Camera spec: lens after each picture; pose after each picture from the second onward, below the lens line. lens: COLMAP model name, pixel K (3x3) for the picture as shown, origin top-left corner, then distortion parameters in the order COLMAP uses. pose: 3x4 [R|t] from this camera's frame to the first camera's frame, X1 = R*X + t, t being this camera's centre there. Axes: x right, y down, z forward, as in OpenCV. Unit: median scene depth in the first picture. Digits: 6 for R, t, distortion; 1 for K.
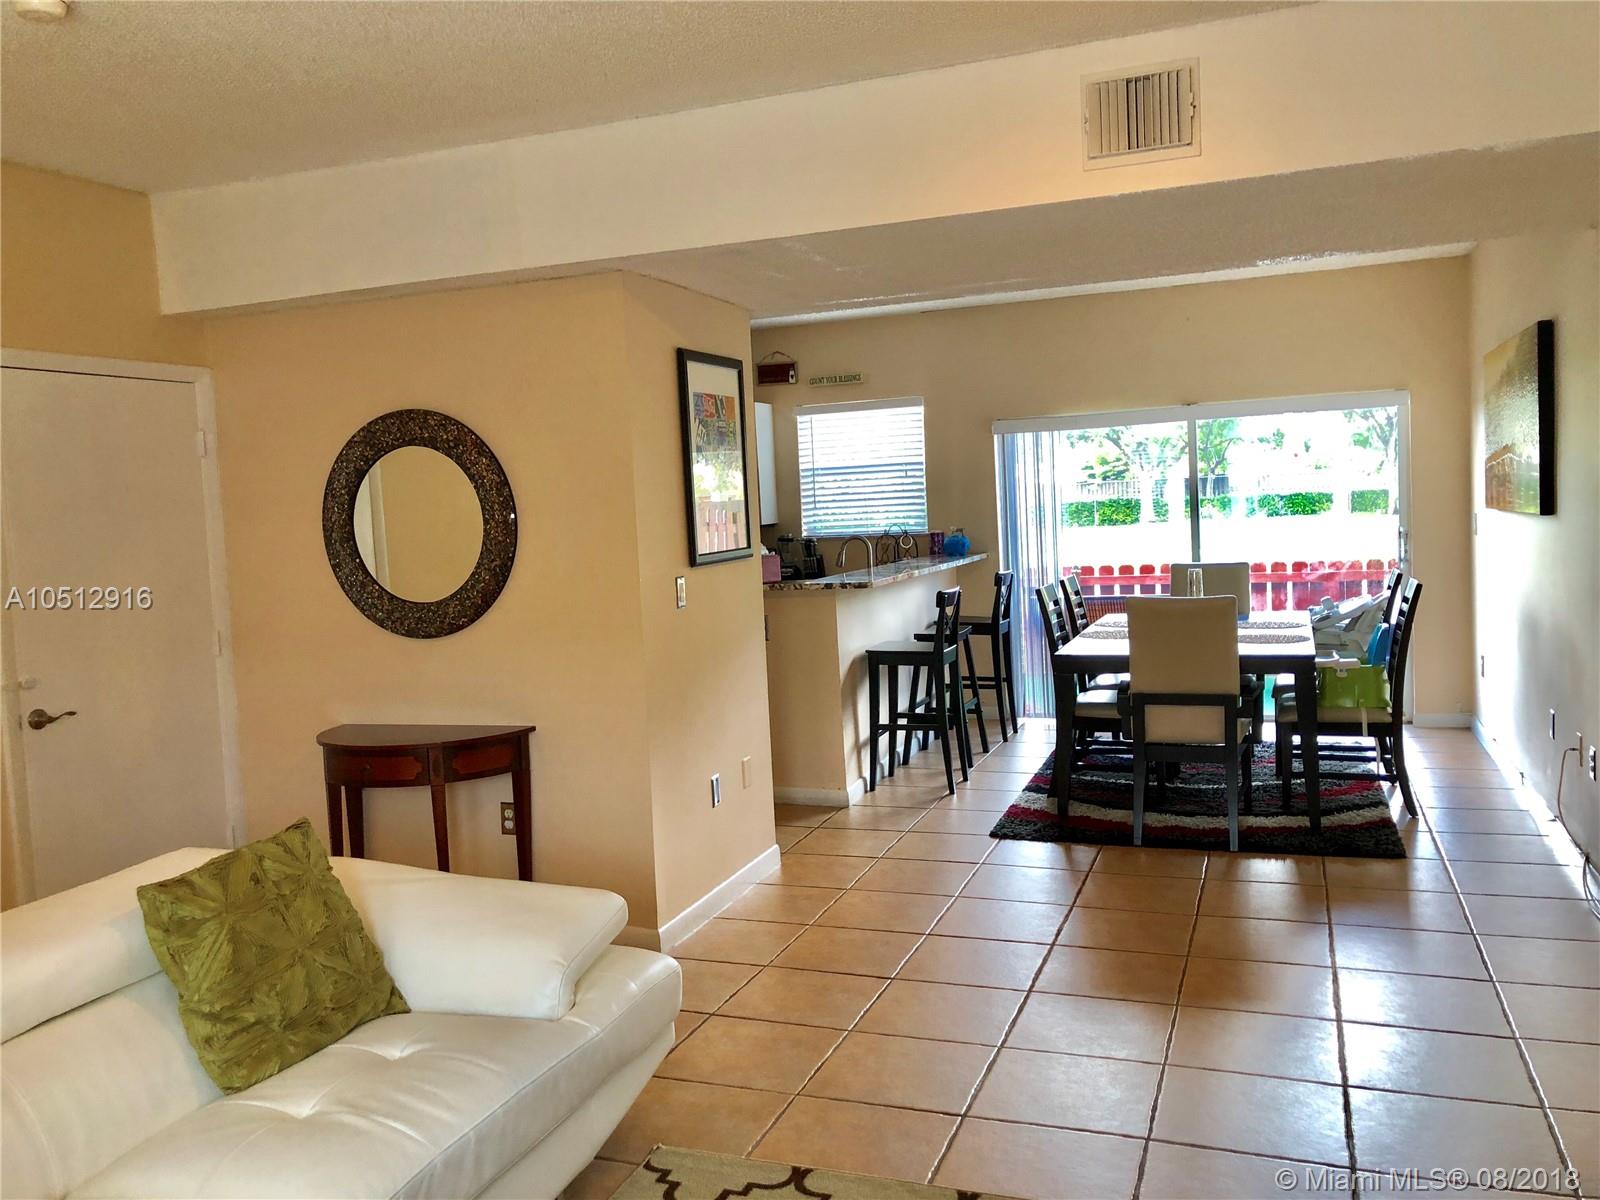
lens RADIAL K [[1286.9, 0, 800.0], [0, 1286.9, 600.0], [0, 0, 1]] dist [0.004392, -0.002307]
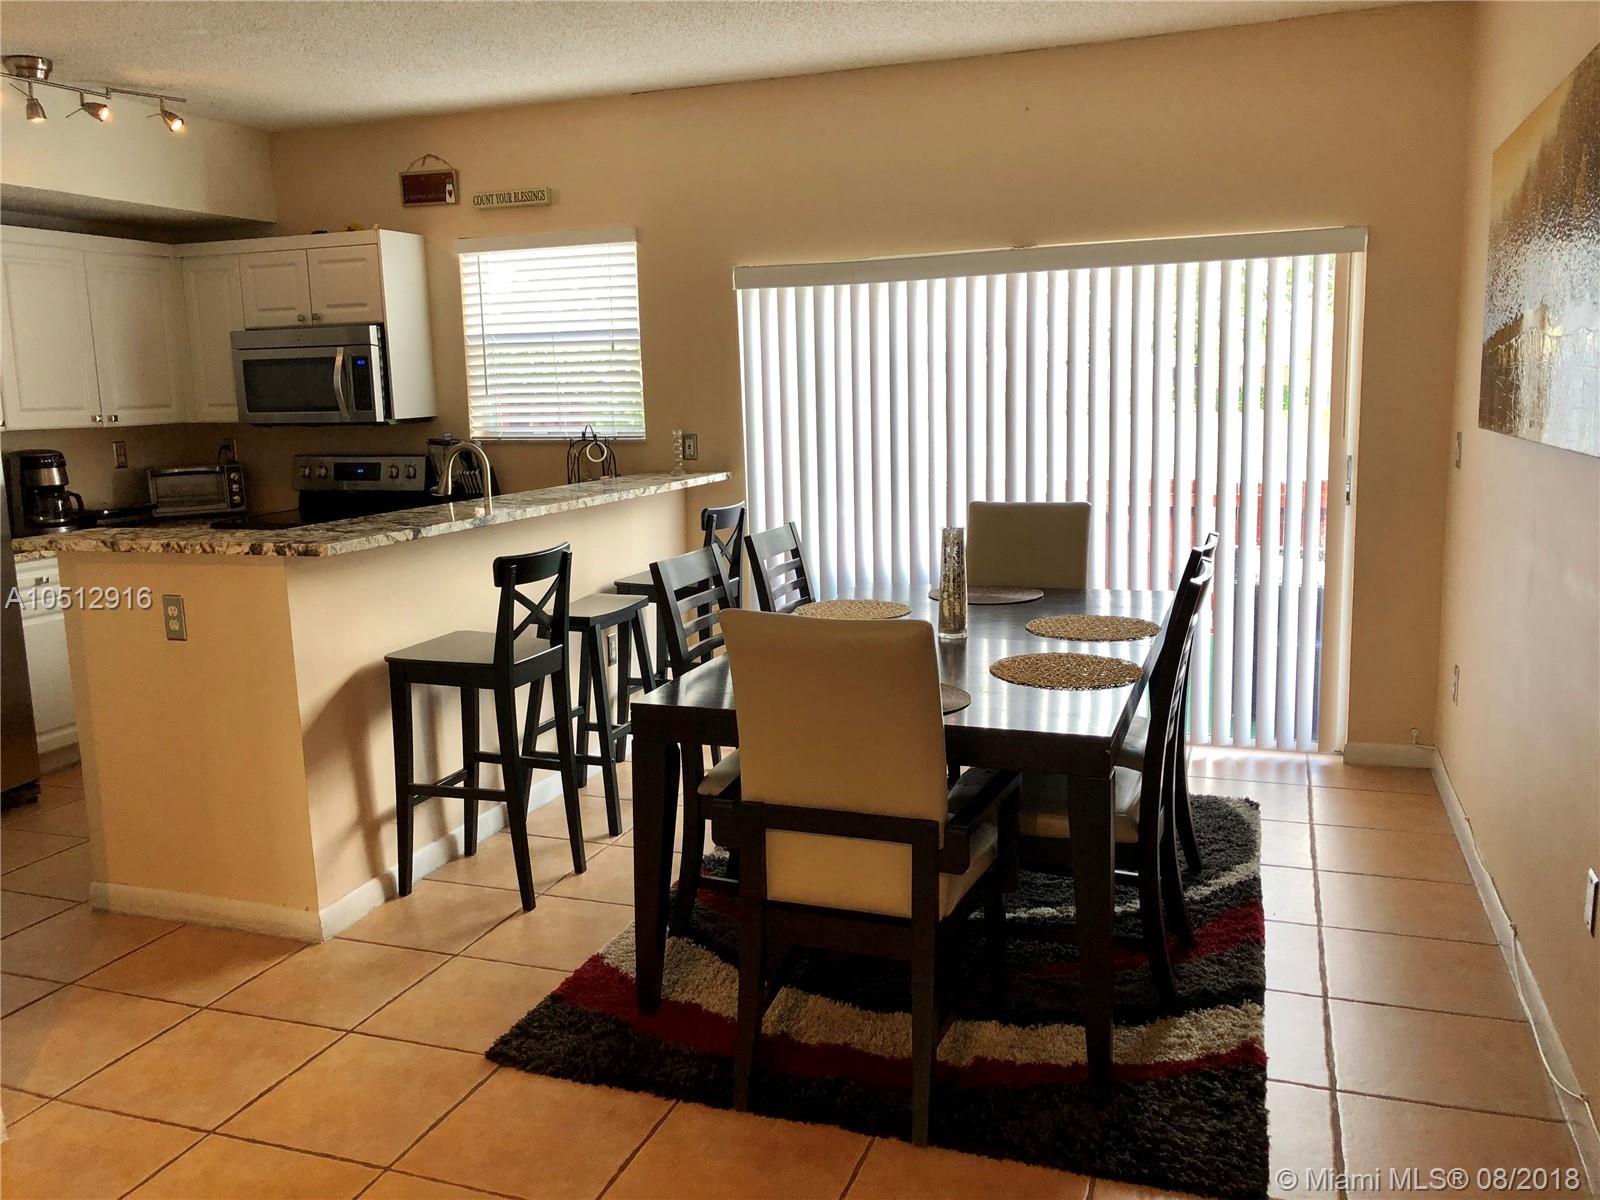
lens RADIAL K [[1326.9, 0, 791.8], [0, 1326.9, 579.2], [0, 0, 1]] dist [0.028963, -0.013222]
pose [[0.999680, 0.020940, 0.014188, 0.167677], [-0.021968, 0.996818, 0.076629, -0.033579], [-0.012538, -0.076916, 0.996959, 0.310501]]
